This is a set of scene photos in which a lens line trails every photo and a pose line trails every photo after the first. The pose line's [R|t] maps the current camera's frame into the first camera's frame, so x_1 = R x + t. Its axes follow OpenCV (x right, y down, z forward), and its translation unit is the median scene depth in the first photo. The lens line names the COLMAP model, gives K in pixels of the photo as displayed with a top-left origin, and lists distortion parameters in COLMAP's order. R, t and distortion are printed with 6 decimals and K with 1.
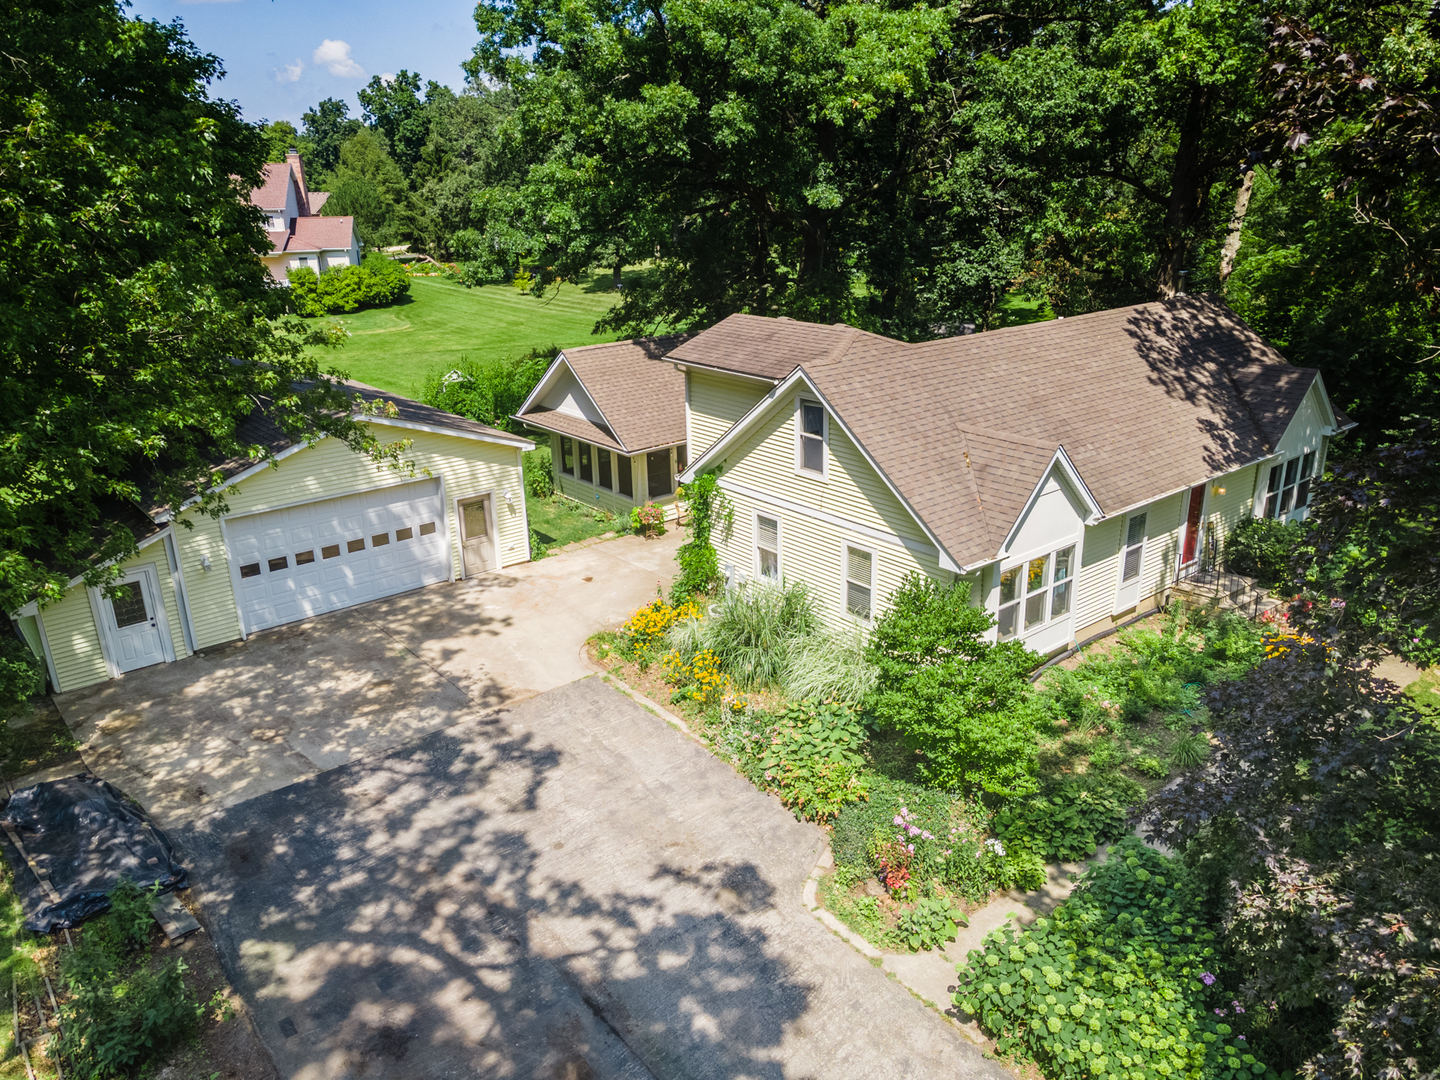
lens RADIAL K [[1054.3, 0, 715.0], [0, 1054.3, 542.9], [0, 0, 1]] dist [0.059923, 0.000614]
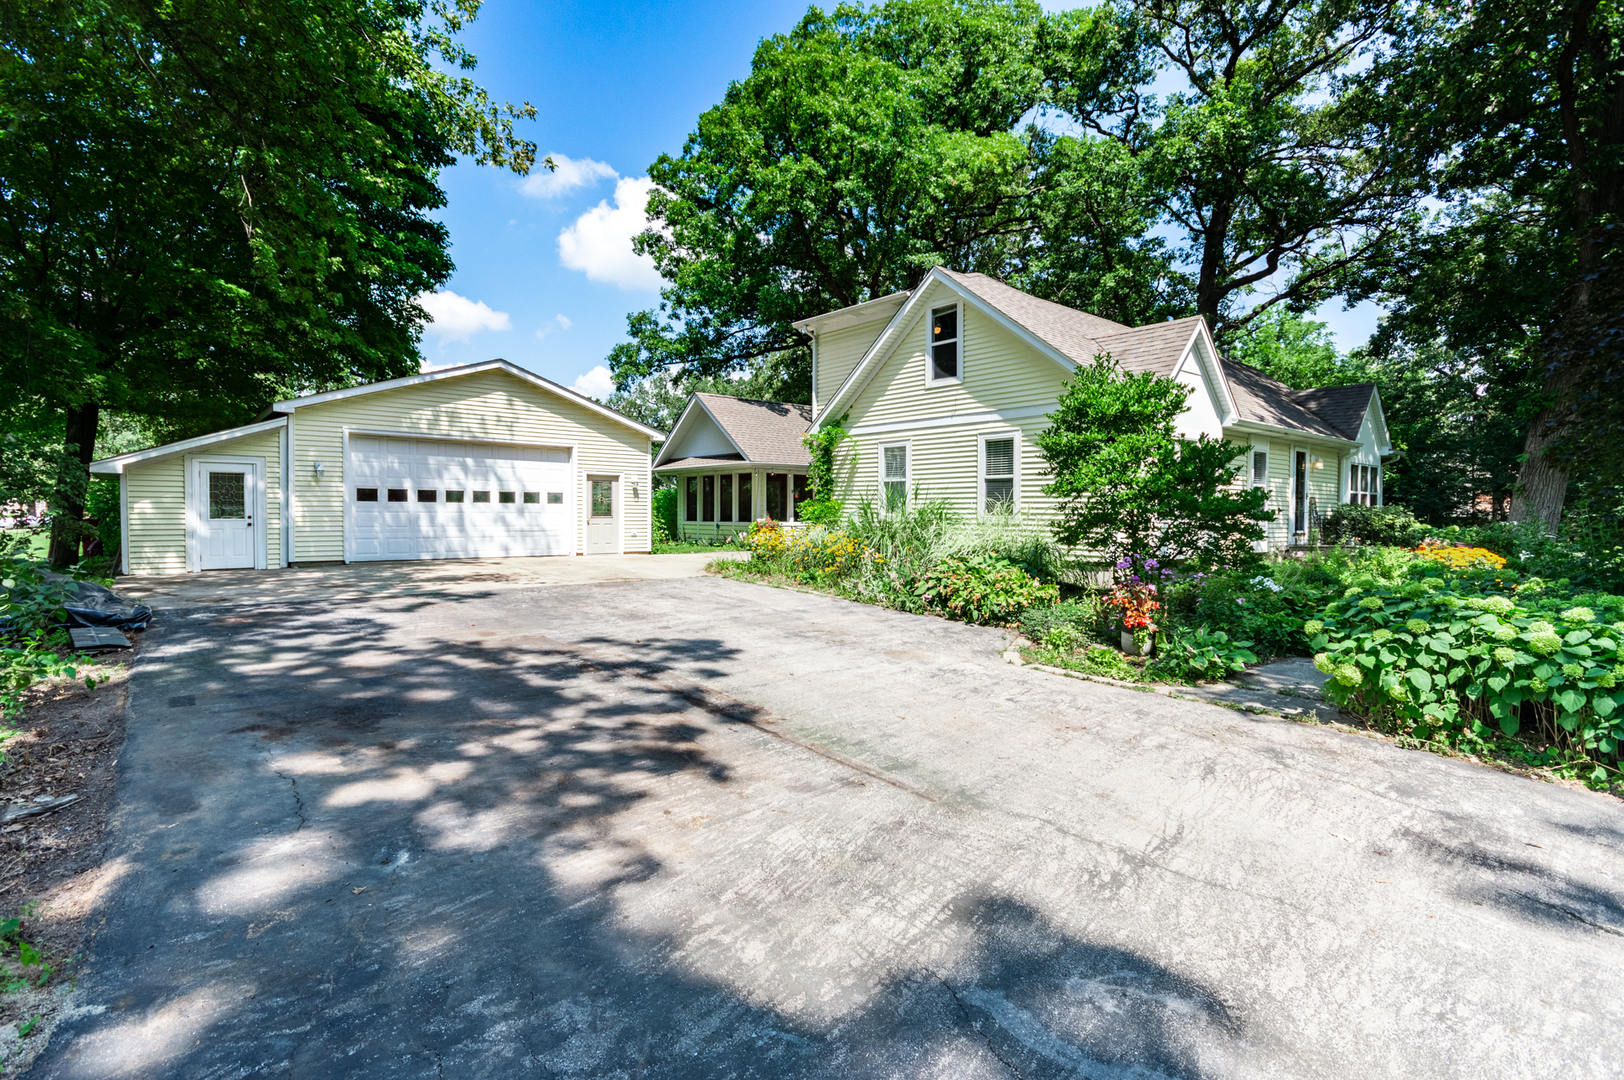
lens RADIAL K [[785.8, 0, 814.8], [0, 785.8, 530.9], [0, 0, 1]] dist [0.005997, -0.003484]
pose [[0.999415, 0.026754, 0.021292, -0.038154], [-0.018712, 0.949132, -0.314323, 0.273881], [-0.028618, 0.313740, 0.949077, 0.308799]]
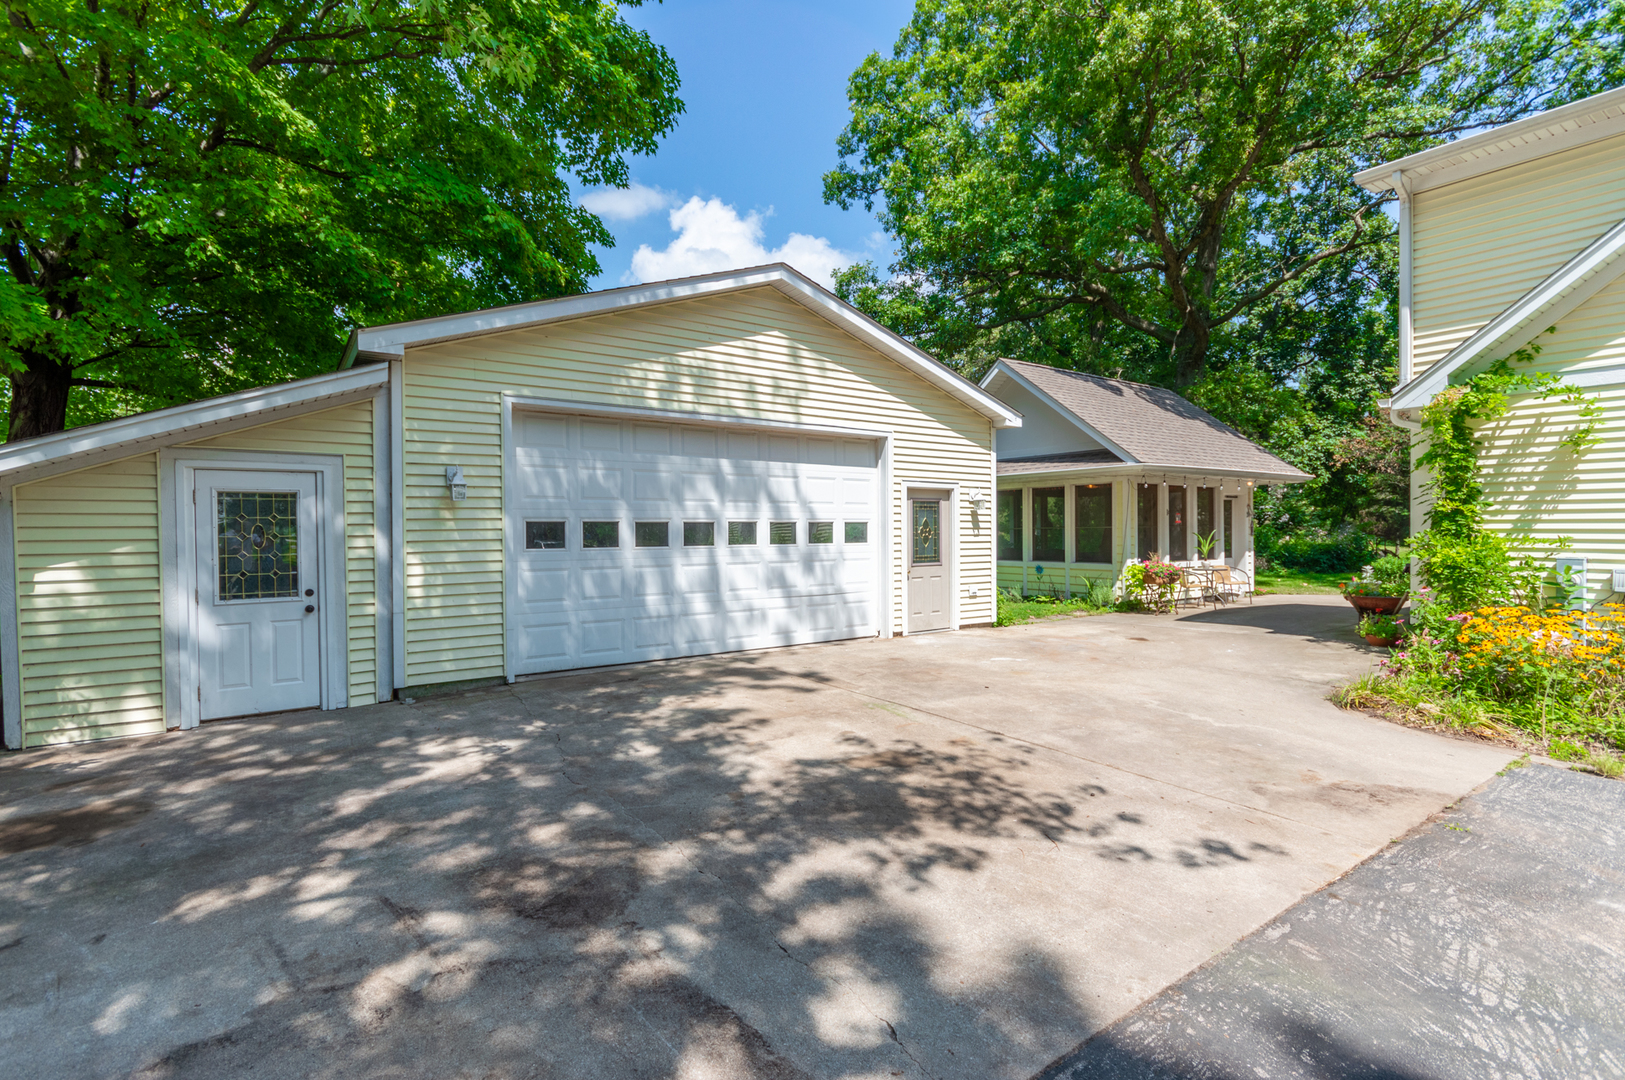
lens RADIAL K [[786.3, 0, 820.7], [0, 786.3, 537.3], [0, 0, 1]] dist [0.005997, -0.003484]
pose [[0.997538, 0.015210, -0.068452, -0.285469], [-0.036693, 0.945096, -0.324727, 0.134614], [0.059755, 0.326439, 0.943328, 0.668798]]
